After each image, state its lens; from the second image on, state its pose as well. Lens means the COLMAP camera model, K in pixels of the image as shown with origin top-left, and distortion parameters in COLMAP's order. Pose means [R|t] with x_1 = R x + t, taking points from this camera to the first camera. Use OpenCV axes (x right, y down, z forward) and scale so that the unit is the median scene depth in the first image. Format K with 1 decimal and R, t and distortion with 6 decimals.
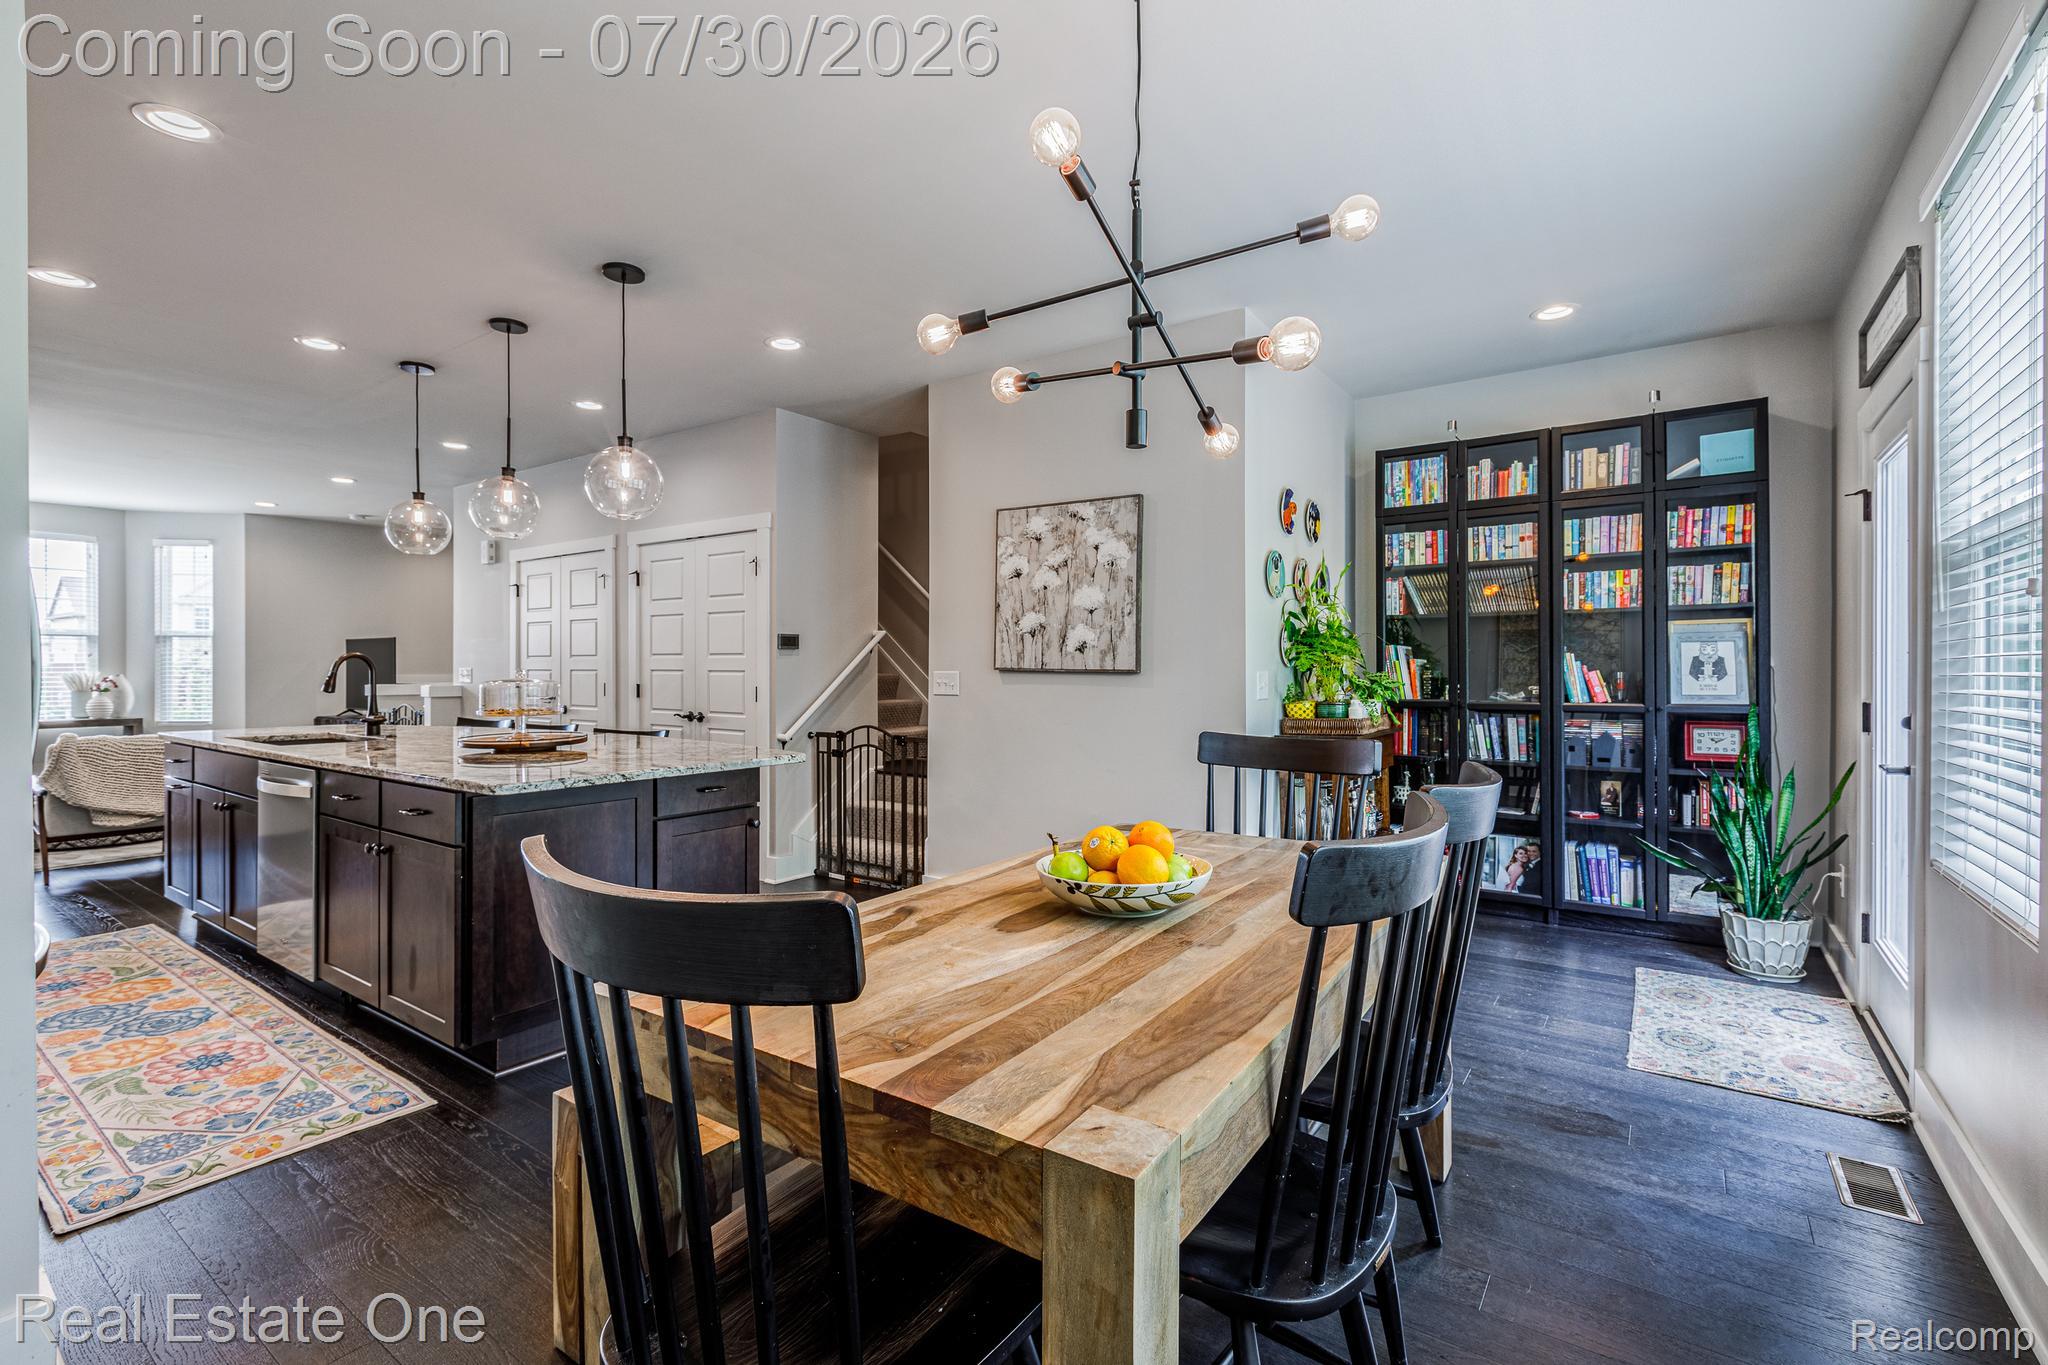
lens RADIAL K [[916.1, 0, 1019.9], [0, 916.1, 670.4], [0, 0, 1]] dist [-0.000584, 0.000541]
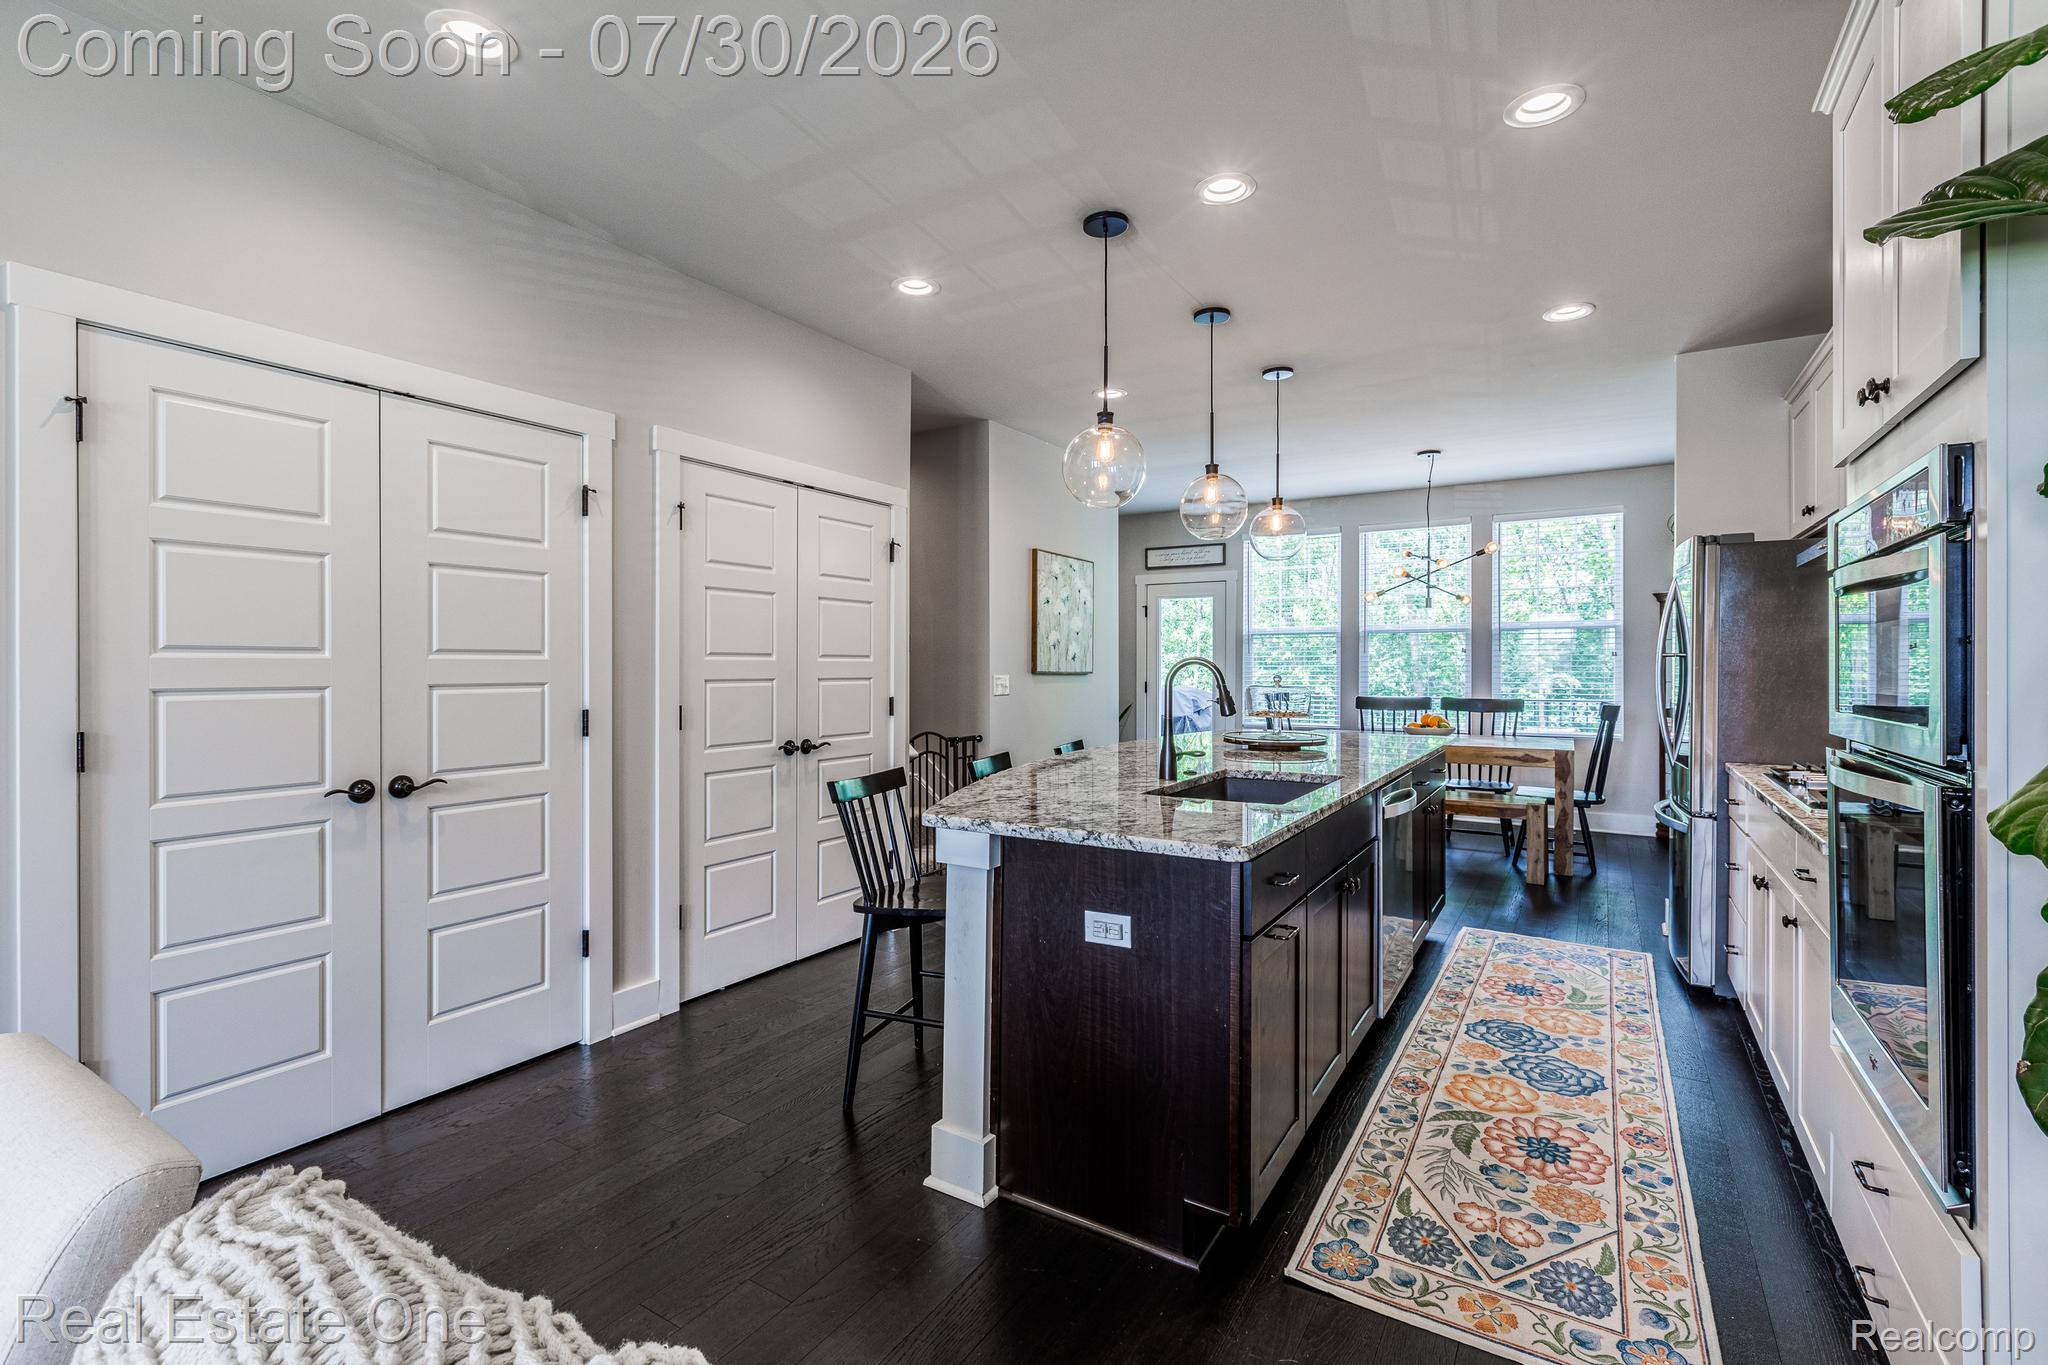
lens RADIAL K [[916.1, 0, 1018.3], [0, 916.1, 670.0], [0, 0, 1]] dist [-0.000584, 0.000541]
pose [[-0.054807, -0.003987, 0.998489, -1.389127], [0.007309, 0.999964, 0.004394, -0.011314], [-0.998470, 0.007539, -0.054776, 1.162404]]
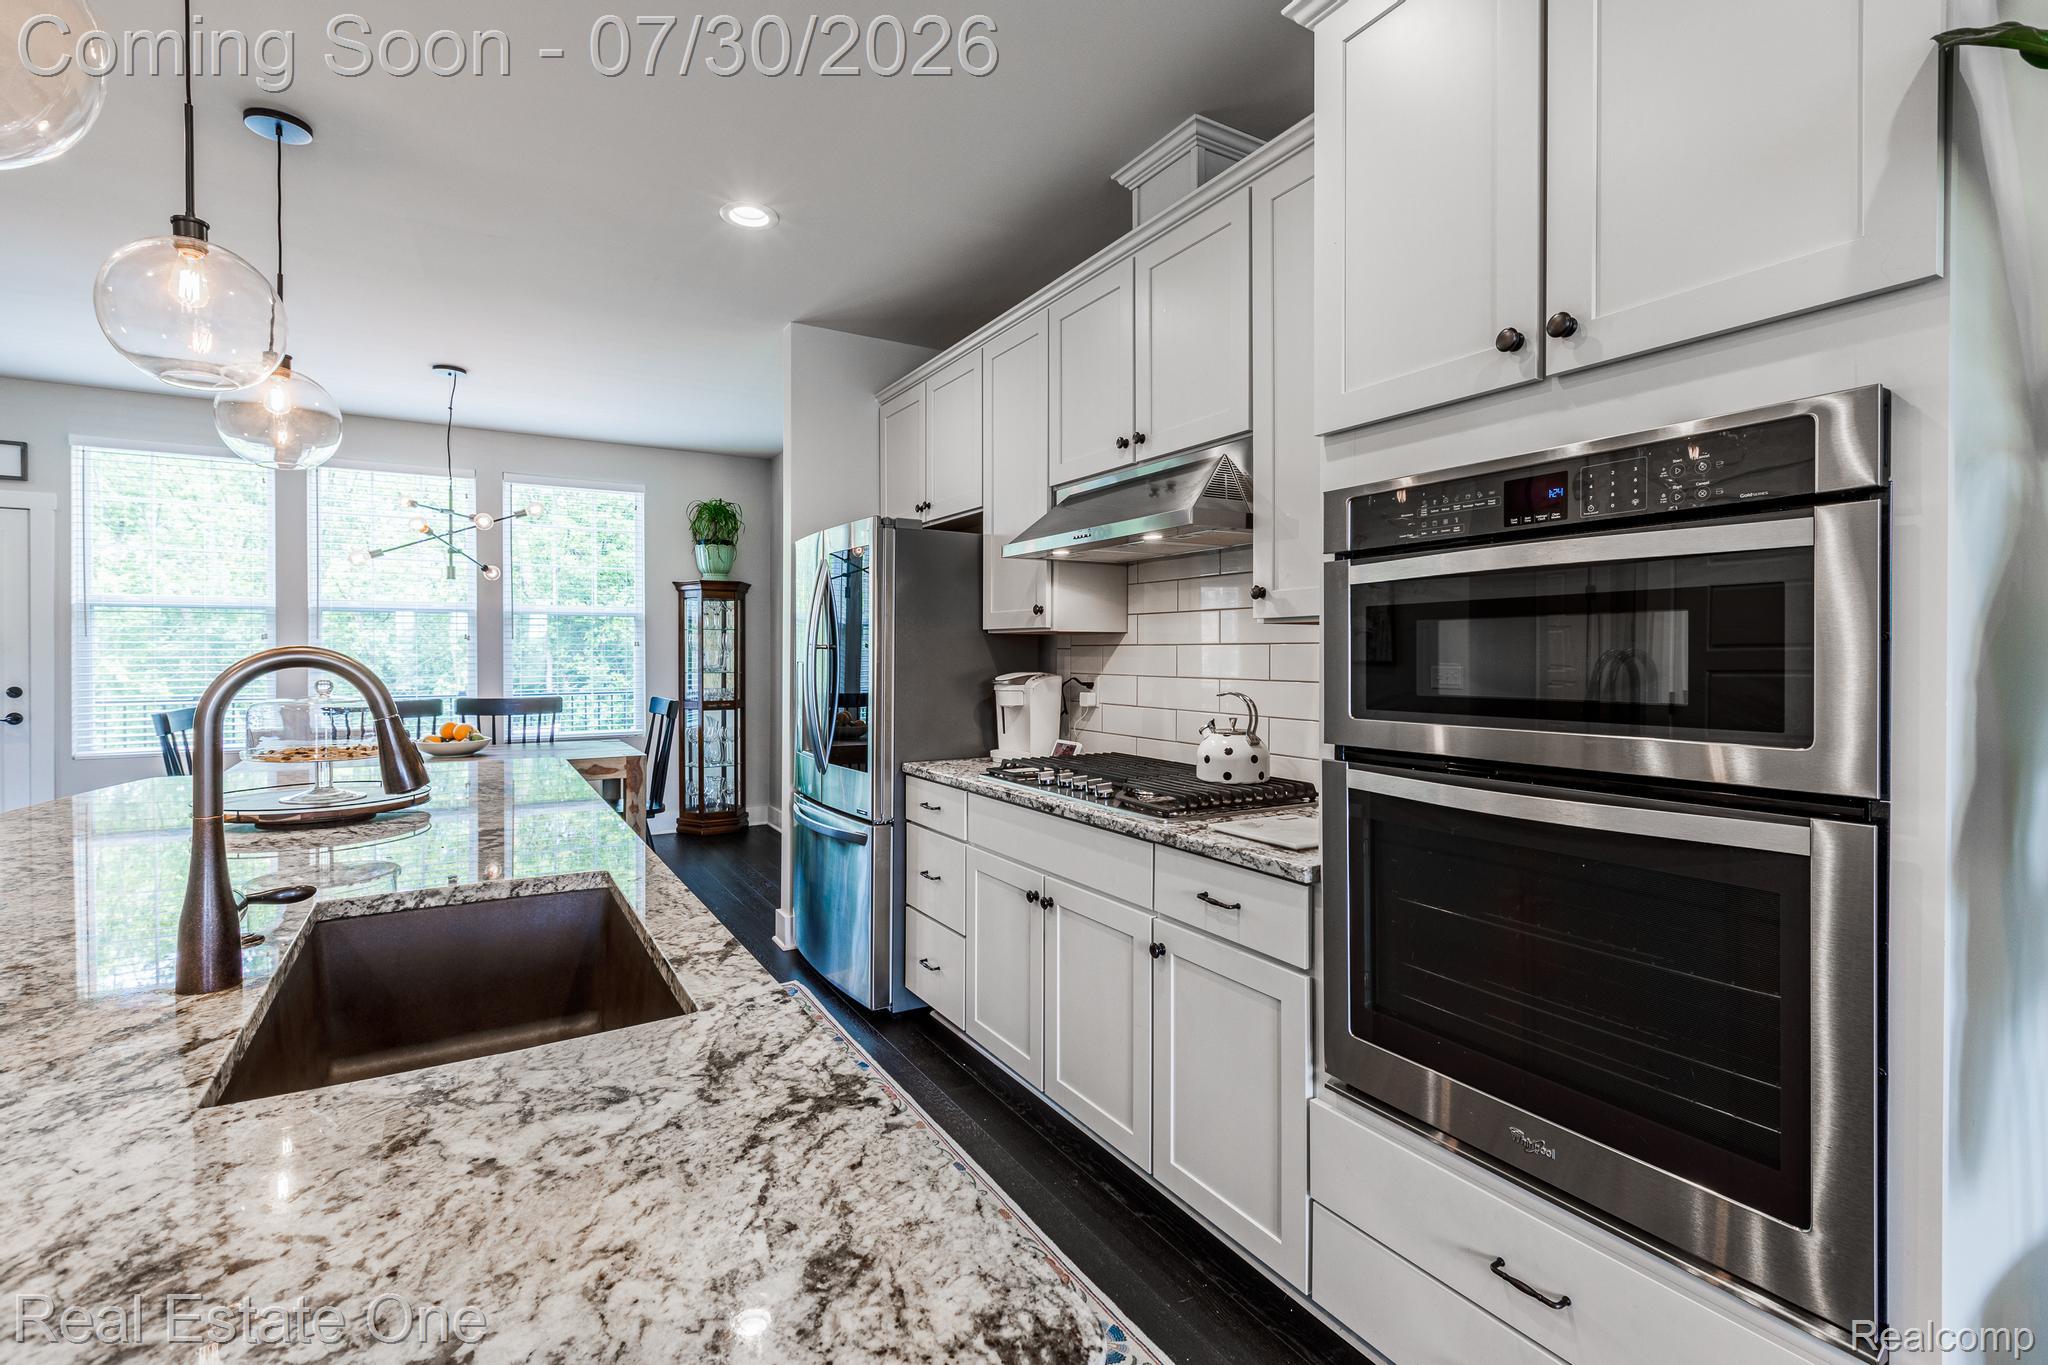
lens RADIAL K [[916.1, 0, 1021.2], [0, 916.1, 668.0], [0, 0, 1]] dist [-0.000584, 0.000541]
pose [[-0.915495, -0.005395, 0.402293, -1.203169], [0.004027, 0.999737, 0.022573, -0.013871], [-0.402309, 0.022285, -0.915233, 1.155789]]
